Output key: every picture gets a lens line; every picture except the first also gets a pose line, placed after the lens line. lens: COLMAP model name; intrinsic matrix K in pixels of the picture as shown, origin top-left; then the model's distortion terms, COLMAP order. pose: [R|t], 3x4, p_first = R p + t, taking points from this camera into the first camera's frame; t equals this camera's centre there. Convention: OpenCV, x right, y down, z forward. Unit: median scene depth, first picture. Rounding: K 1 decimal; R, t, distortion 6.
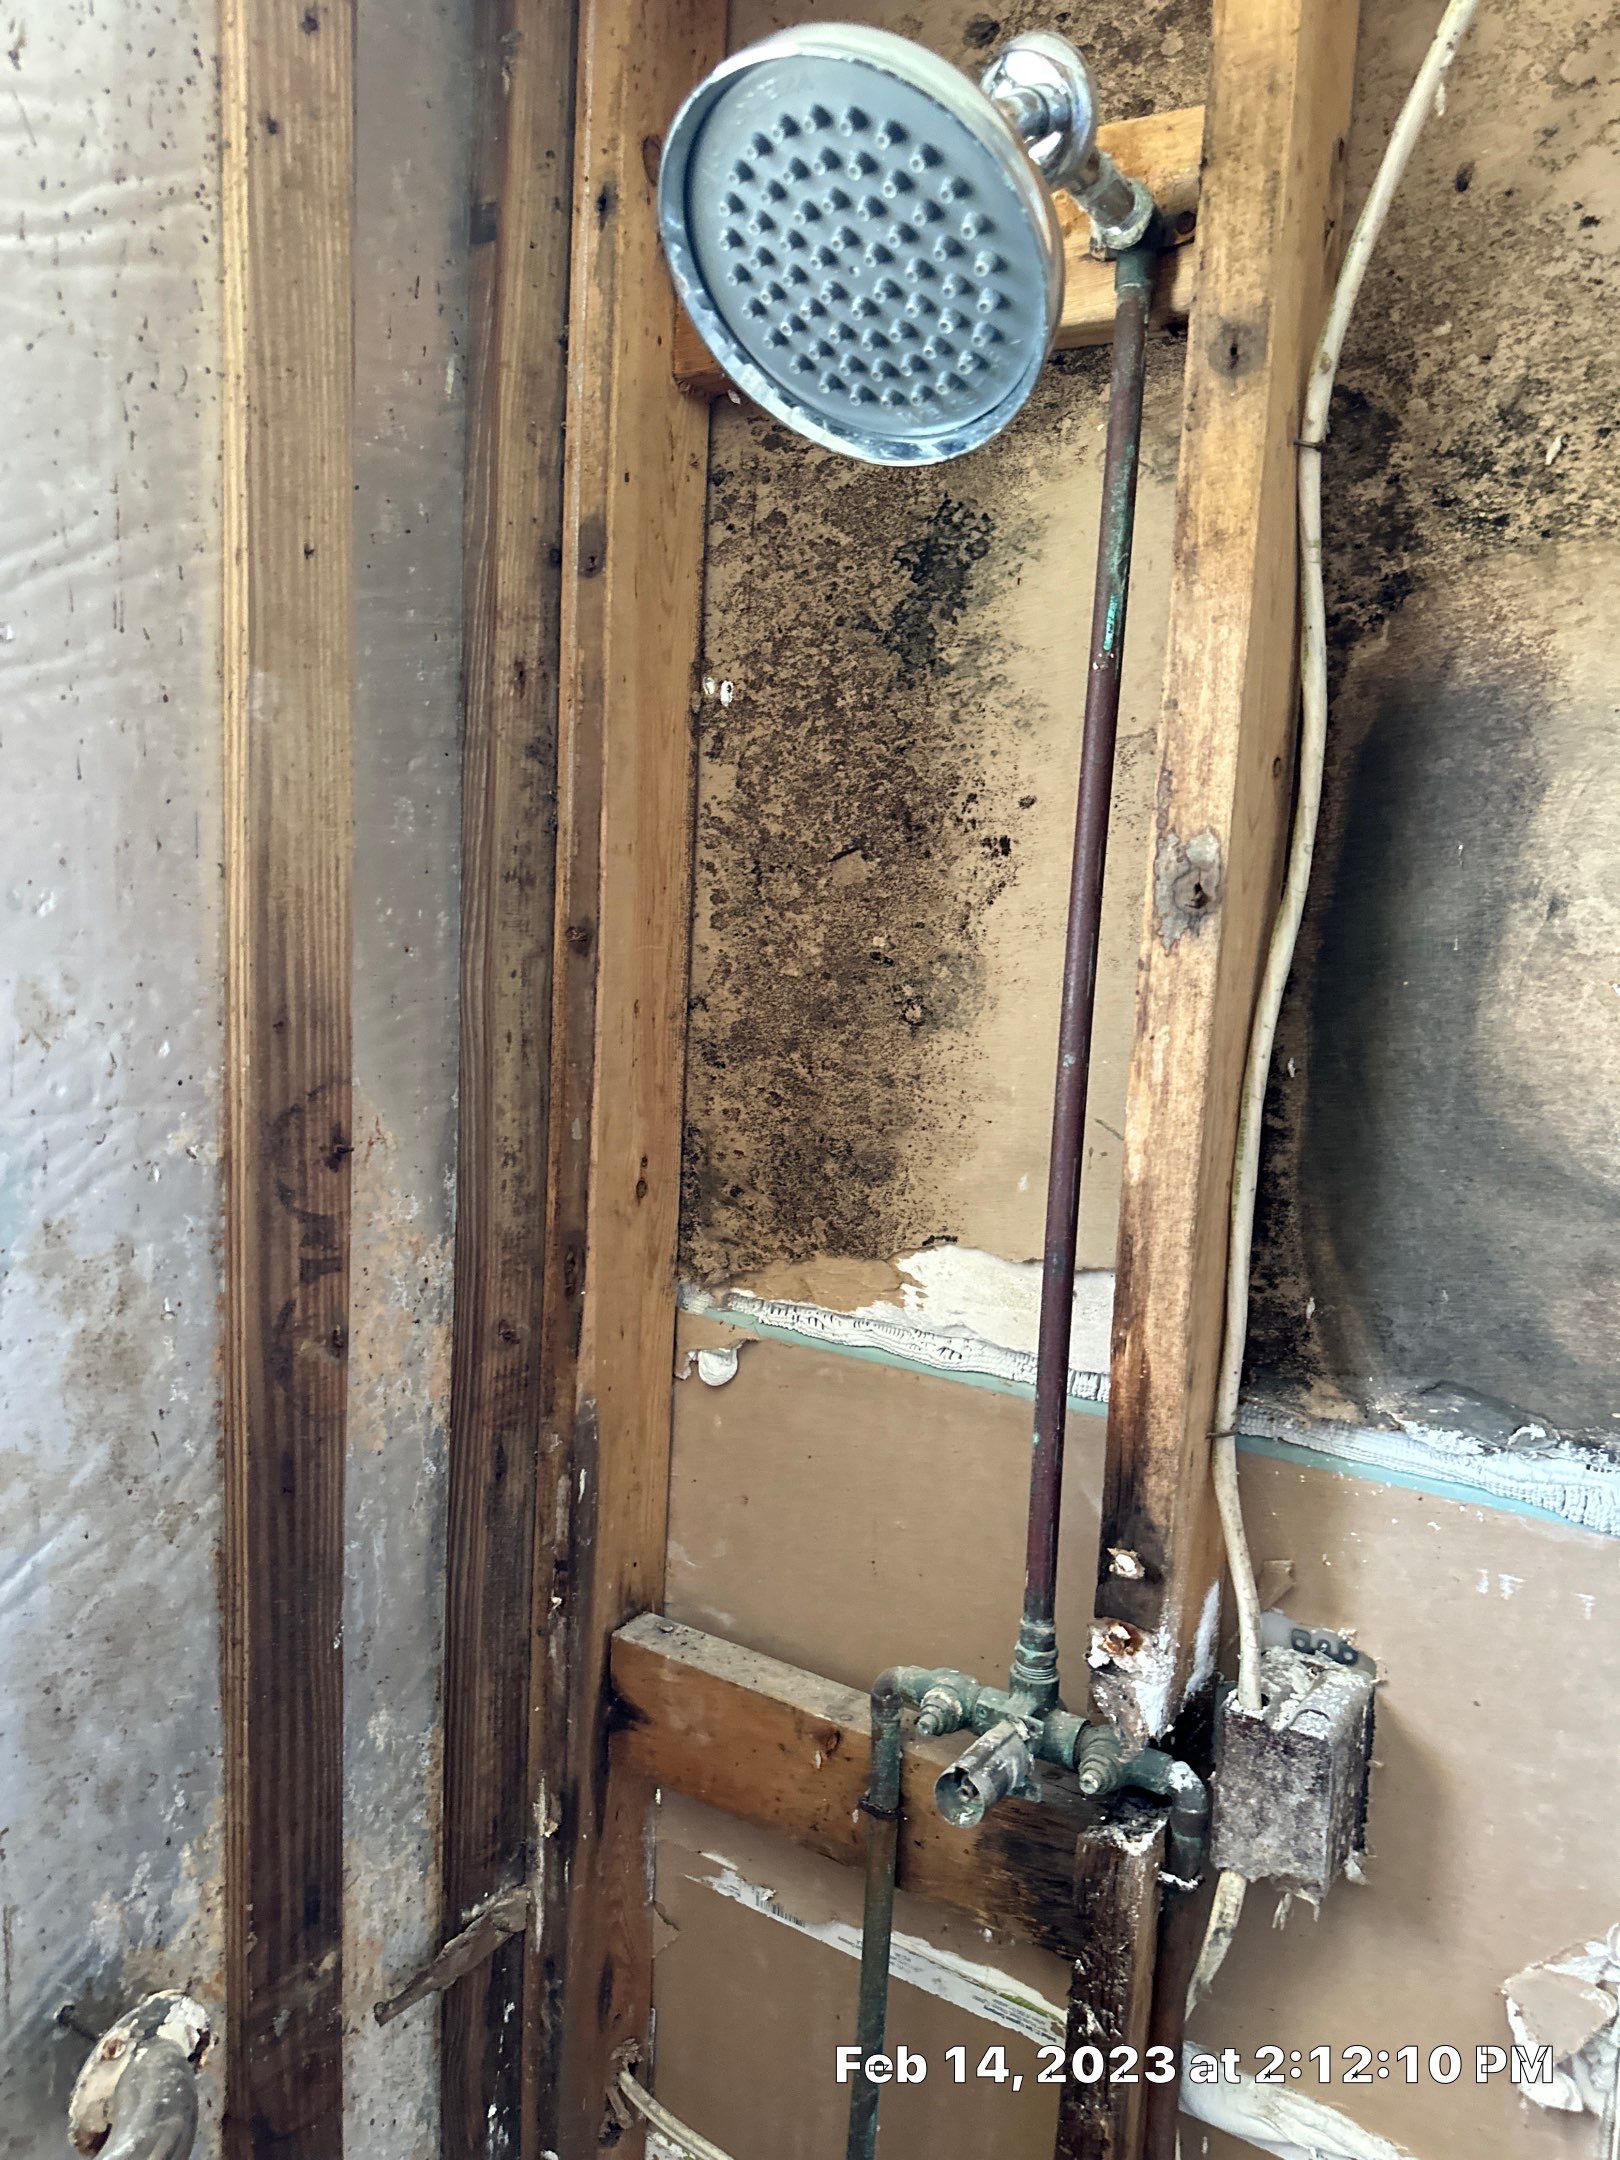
lens RADIAL K [[1508.7, 0, 787.7], [0, 1508.7, 1099.1], [0, 0, 1]] dist [0.085124, -0.128411]
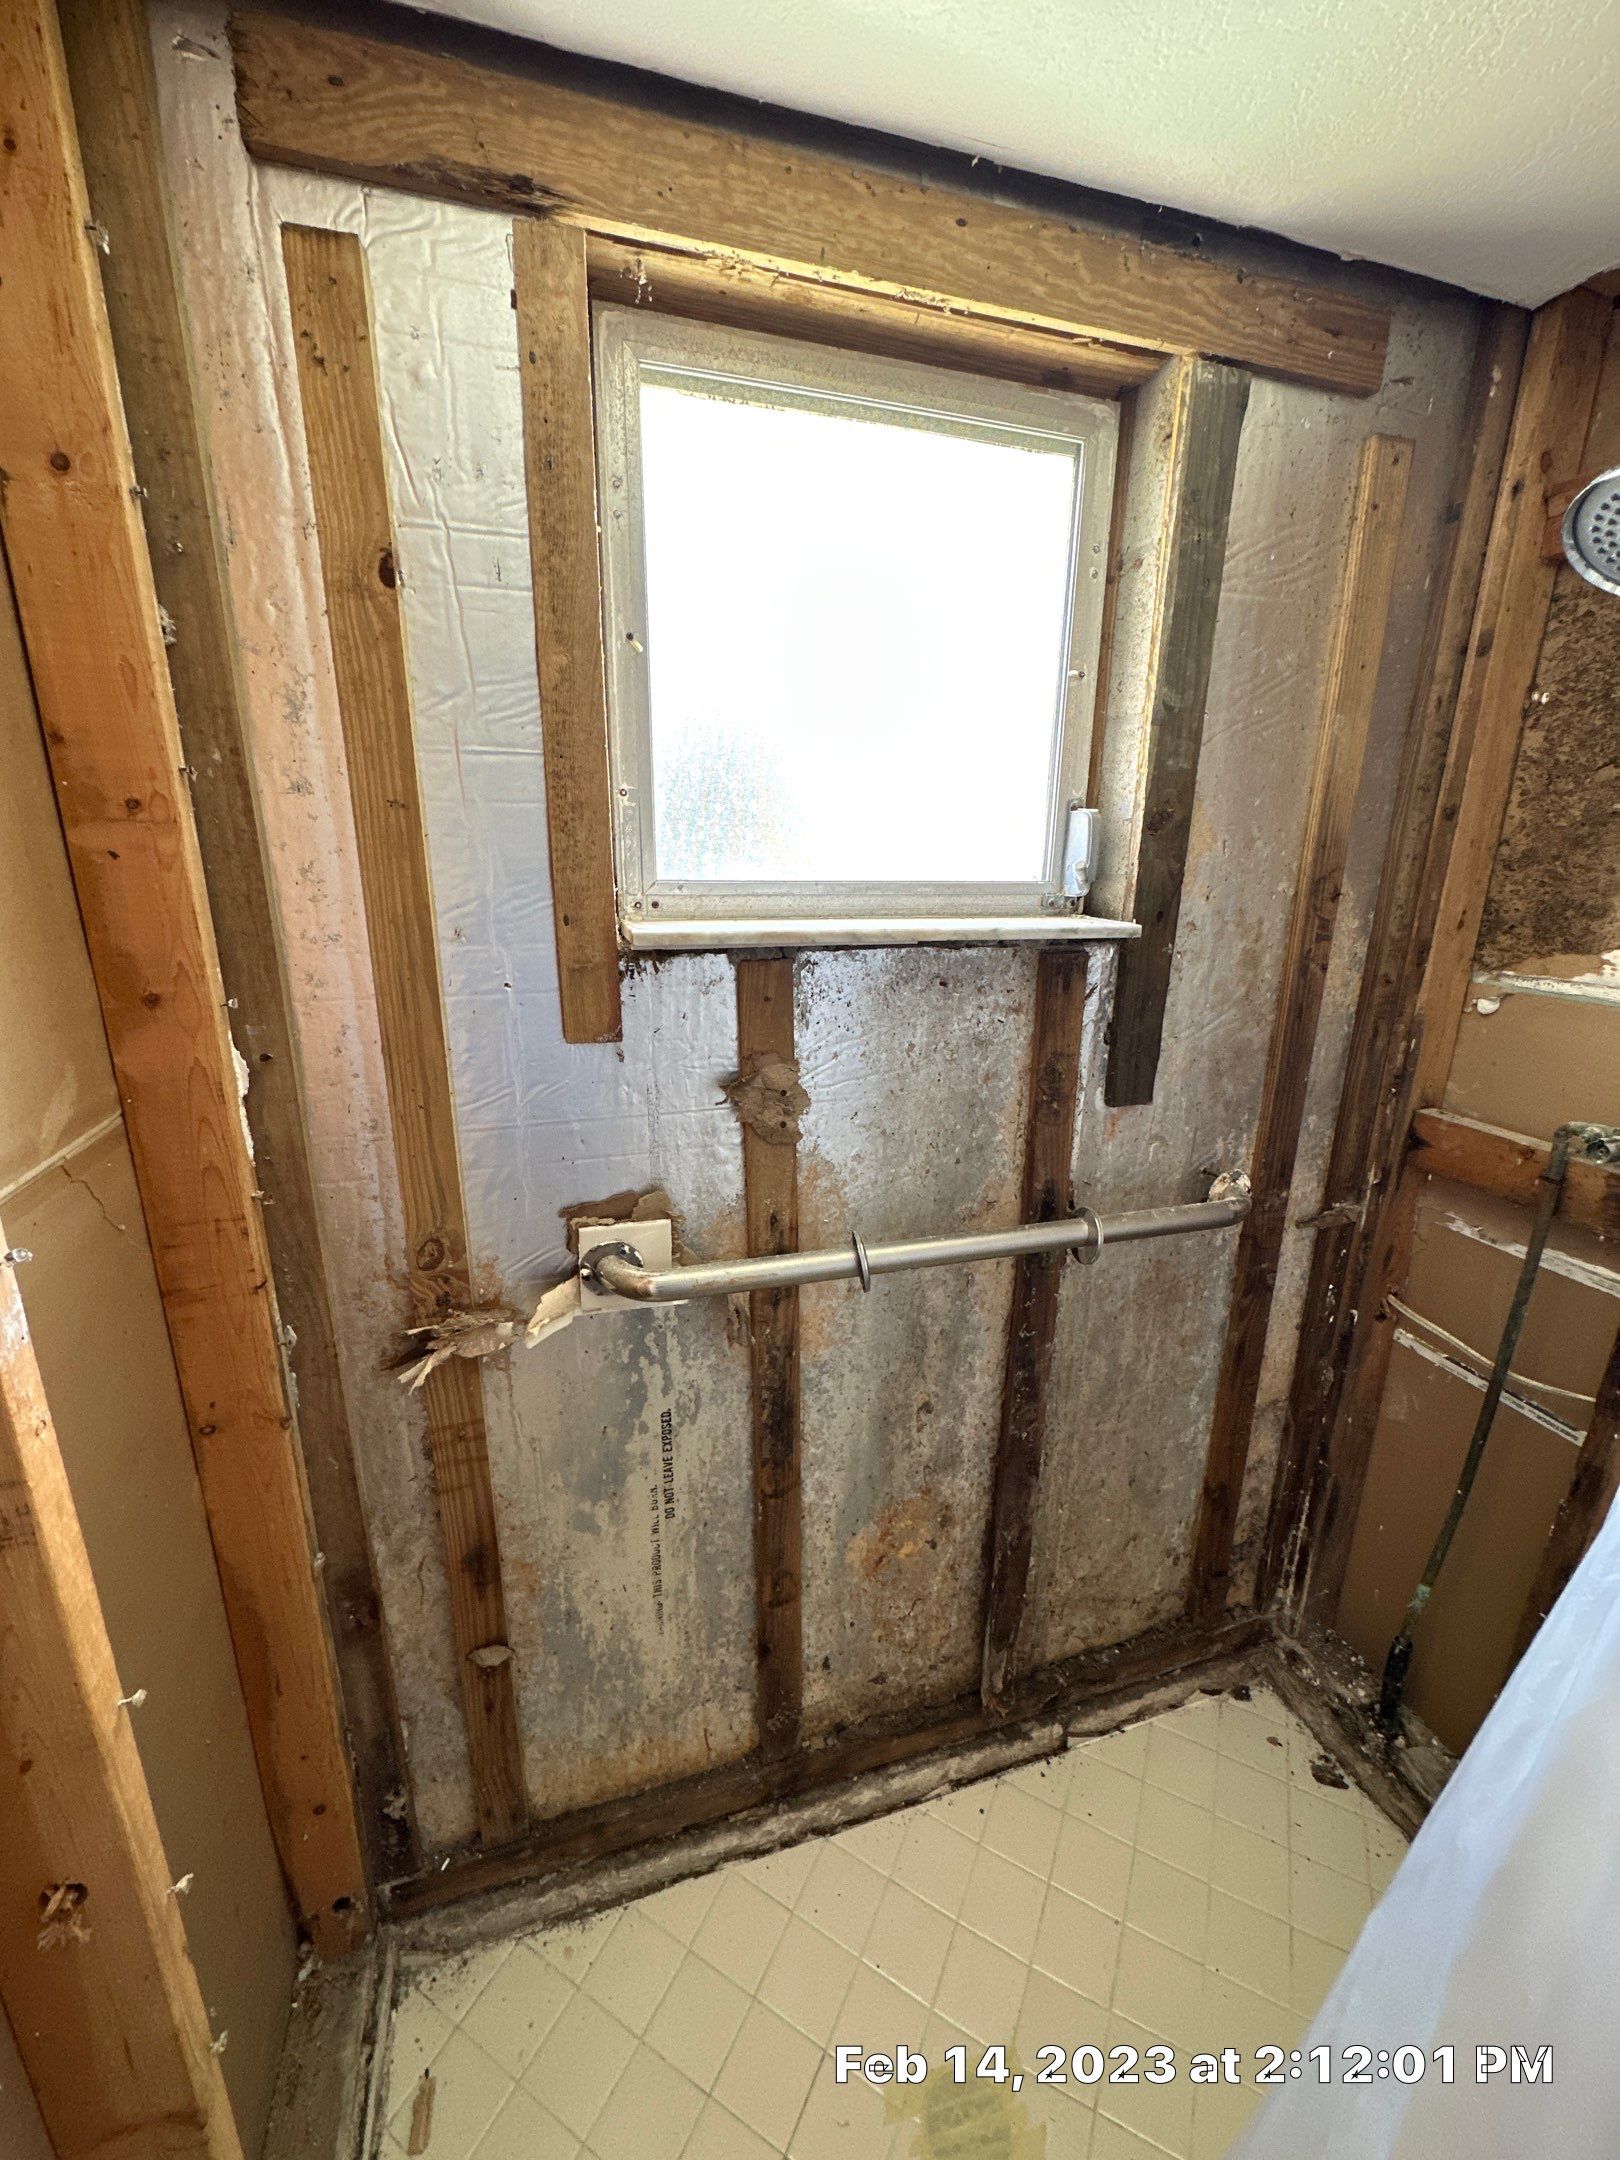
lens RADIAL K [[862.1, 0, 810.0], [0, 862.1, 1080.0], [0, 0, 1]] dist [-0.000936, -0.001558]
pose [[0.781875, 0.129333, -0.609872, -0.046627], [-0.055046, 0.988746, 0.139108, 0.193157], [0.621000, -0.075194, 0.780195, -0.790555]]
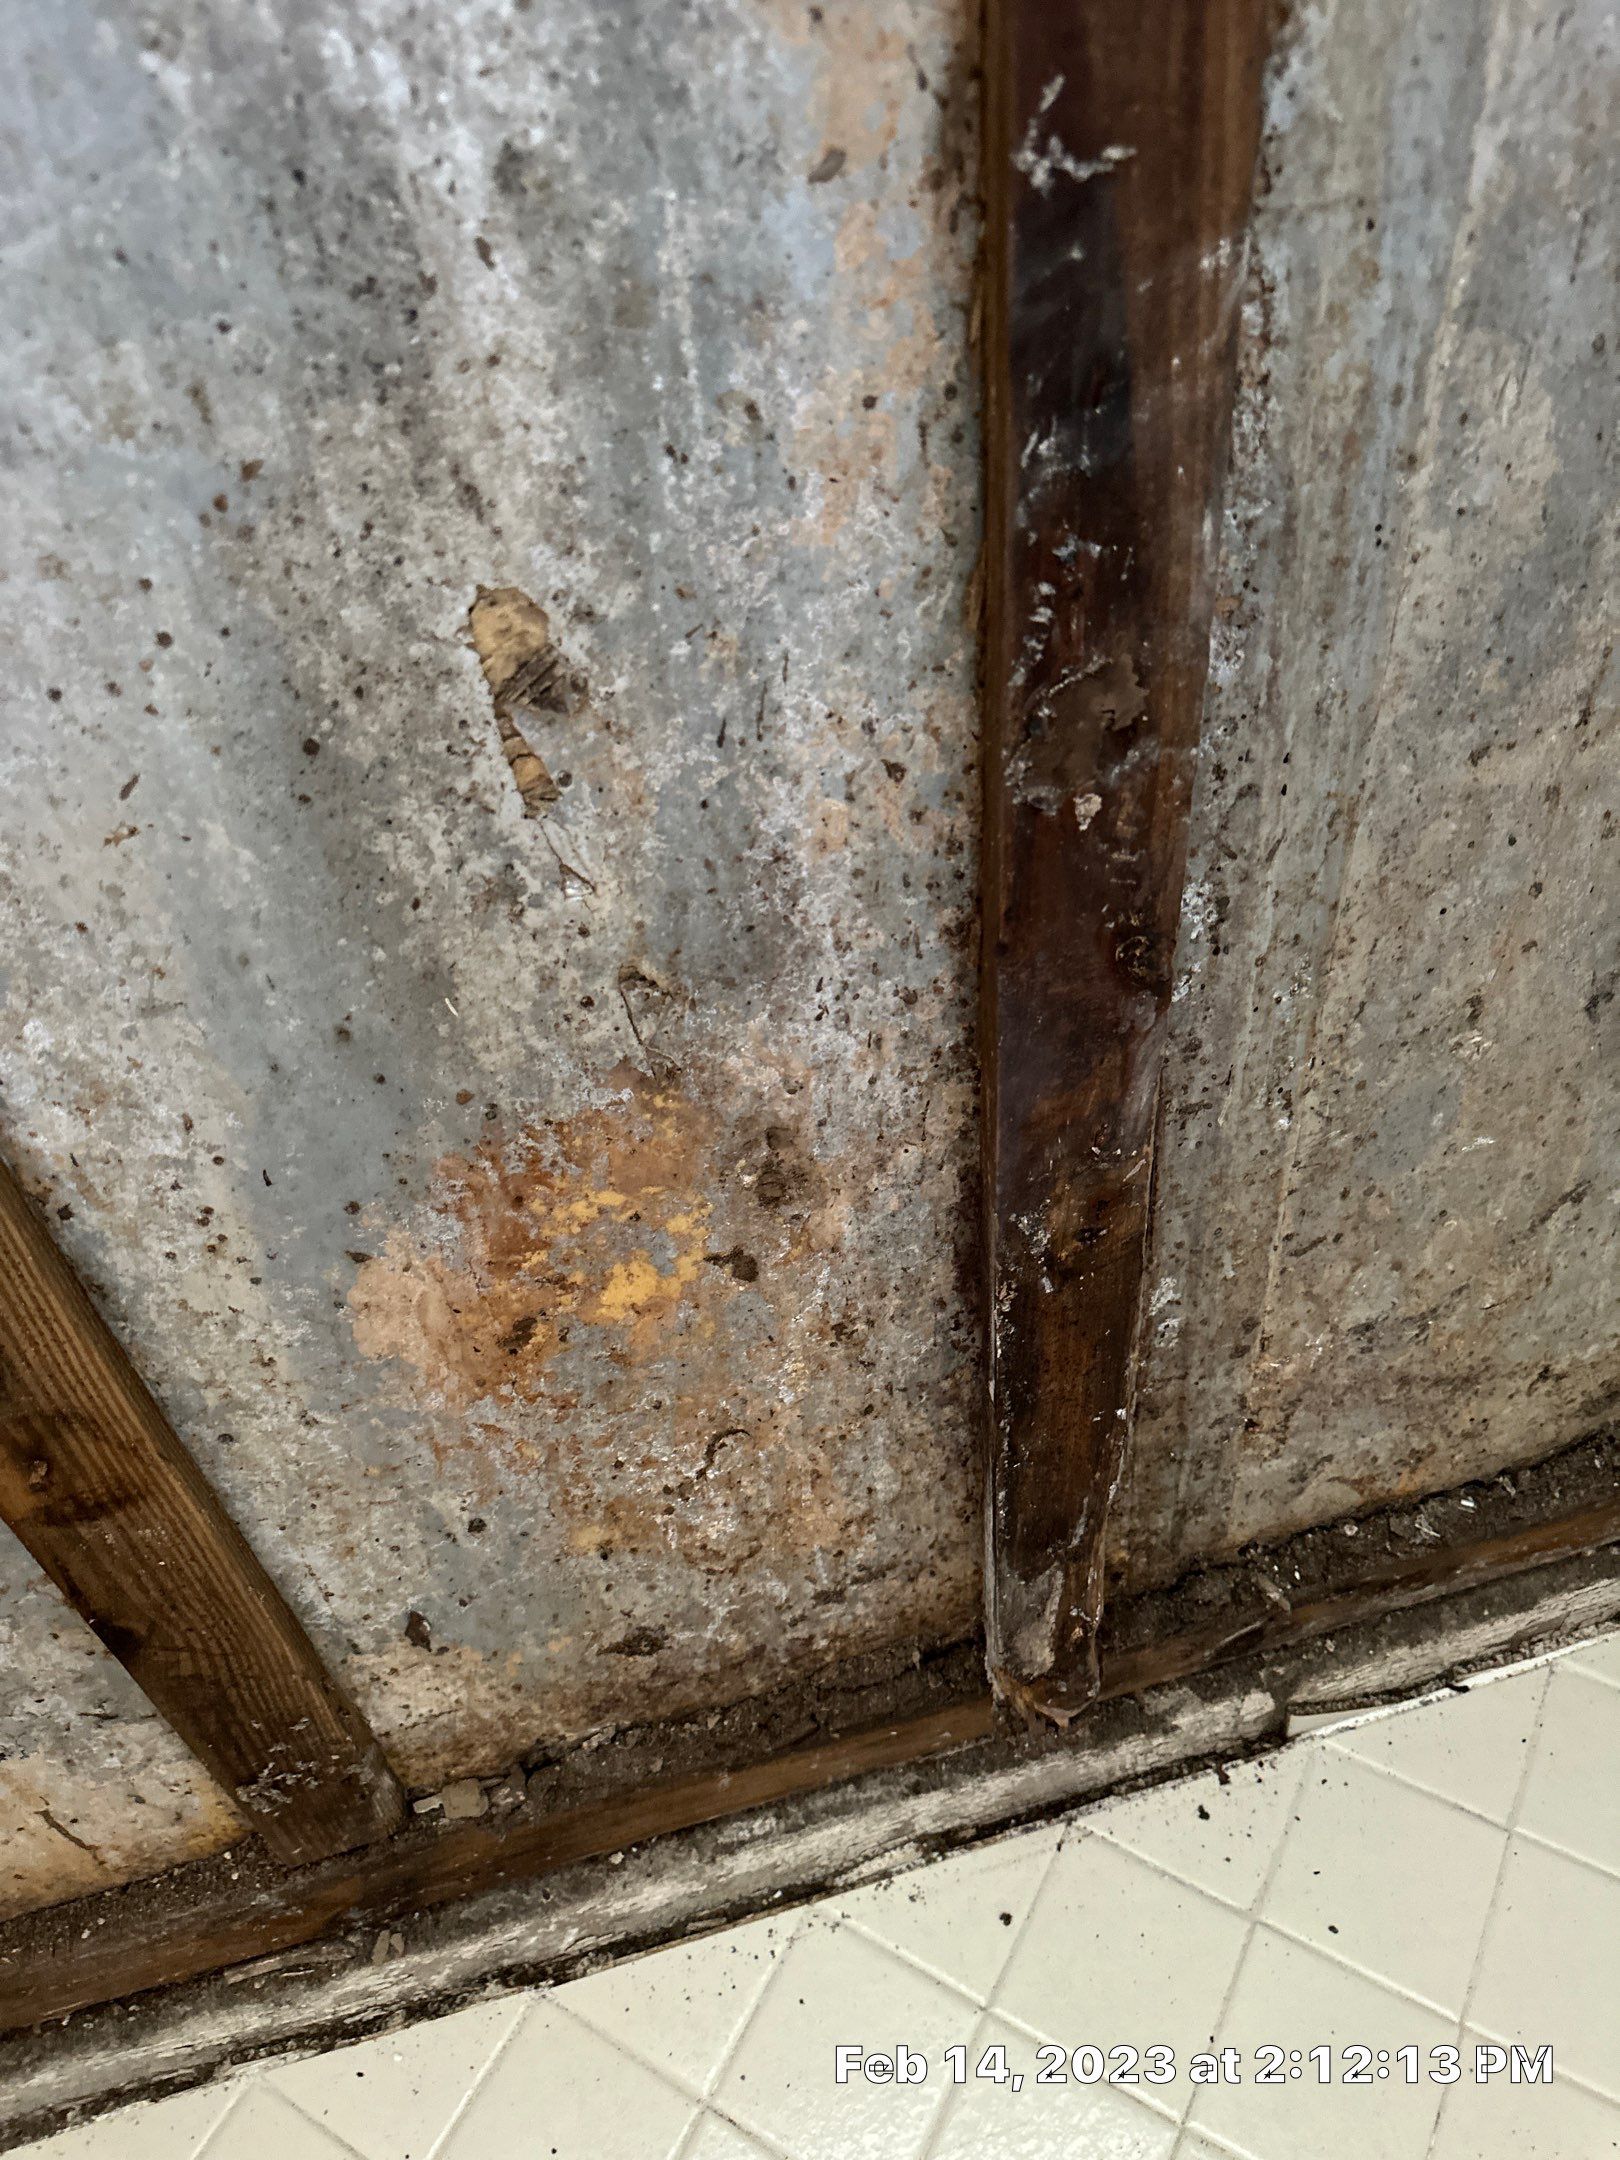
lens RADIAL K [[1528.5, 0, 810.0], [0, 1528.5, 1080.0], [0, 0, 1]] dist [0.042555, -0.074471]
pose [[0.741782, 0.348642, -0.572894, -0.338833], [0.043927, 0.827156, 0.560253, 0.801755], [0.669201, -0.440751, 0.598255, 0.192205]]
